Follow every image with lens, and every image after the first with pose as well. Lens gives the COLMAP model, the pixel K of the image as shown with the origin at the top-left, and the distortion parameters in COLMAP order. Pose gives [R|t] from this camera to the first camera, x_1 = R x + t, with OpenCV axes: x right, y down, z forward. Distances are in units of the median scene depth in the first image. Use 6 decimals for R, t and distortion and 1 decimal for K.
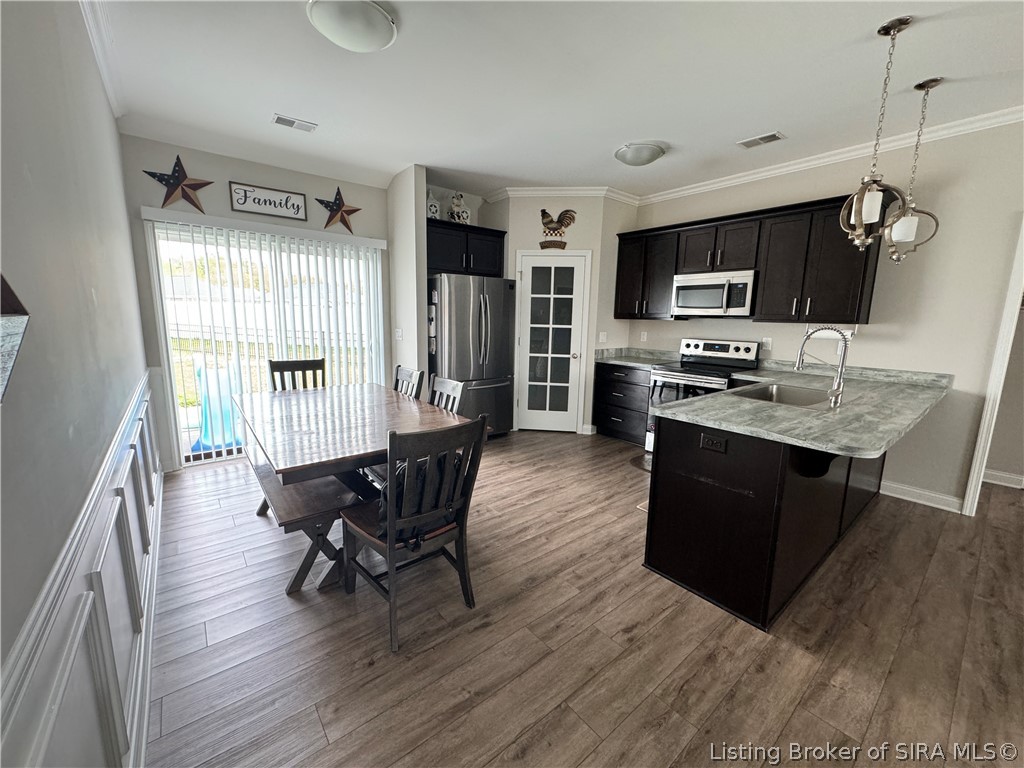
lens RADIAL K [[408.3, 0, 512.7], [0, 408.3, 385.2], [0, 0, 1]] dist [-0.001970, 0.000490]
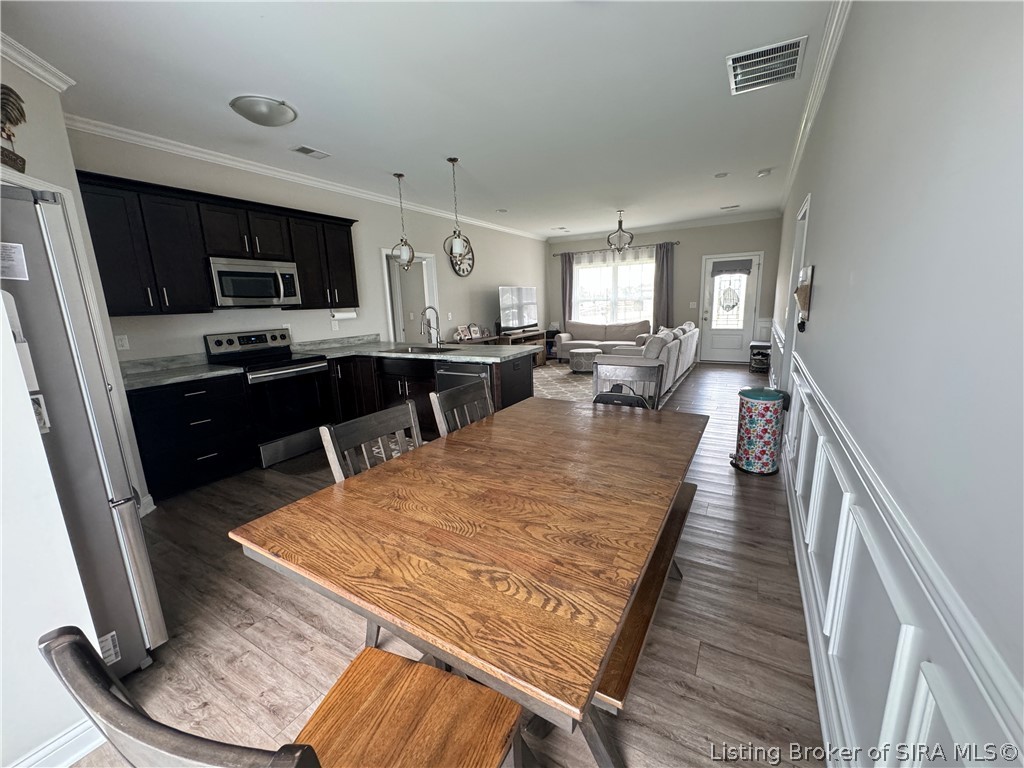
lens RADIAL K [[408.3, 0, 507.3], [0, 408.3, 383.4], [0, 0, 1]] dist [-0.001970, 0.000490]
pose [[-0.345381, -0.195323, 0.917911, -0.613820], [0.181231, 0.945808, 0.269450, -0.148469], [-0.920797, 0.259417, -0.291266, 0.782532]]
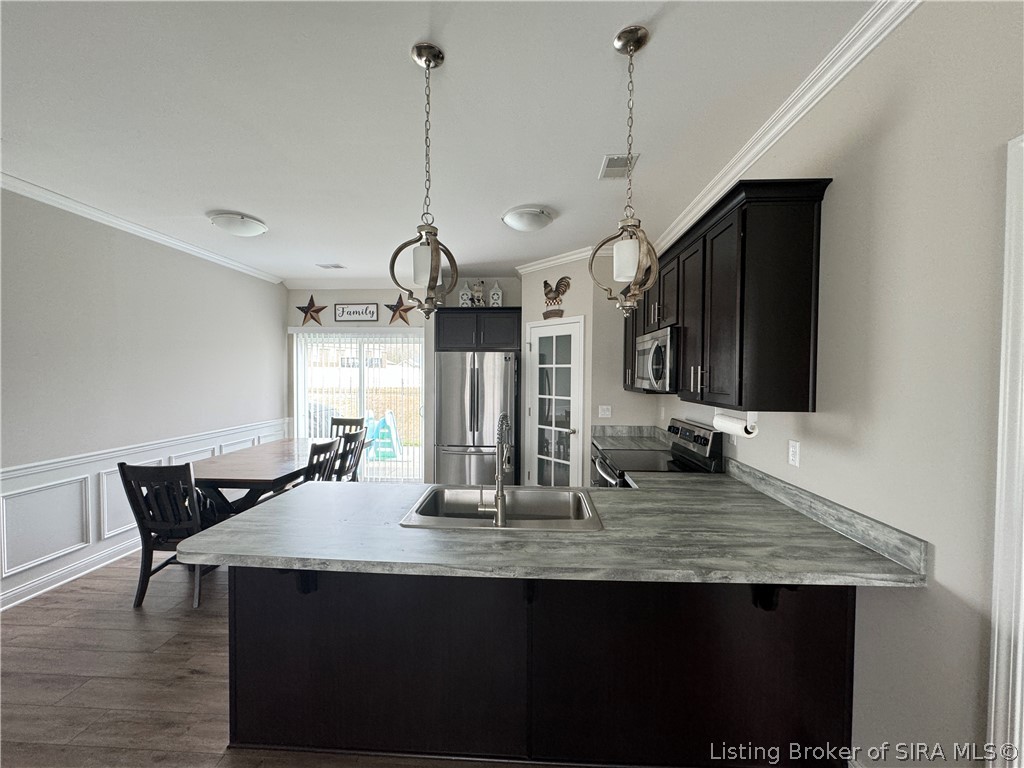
lens RADIAL K [[408.3, 0, 510.5], [0, 408.3, 384.9], [0, 0, 1]] dist [-0.001970, 0.000490]
pose [[0.740111, 0.002502, -0.672480, 0.767547], [-0.103335, 0.988540, -0.110049, -0.070005], [0.664498, 0.150939, 0.731888, 0.287417]]
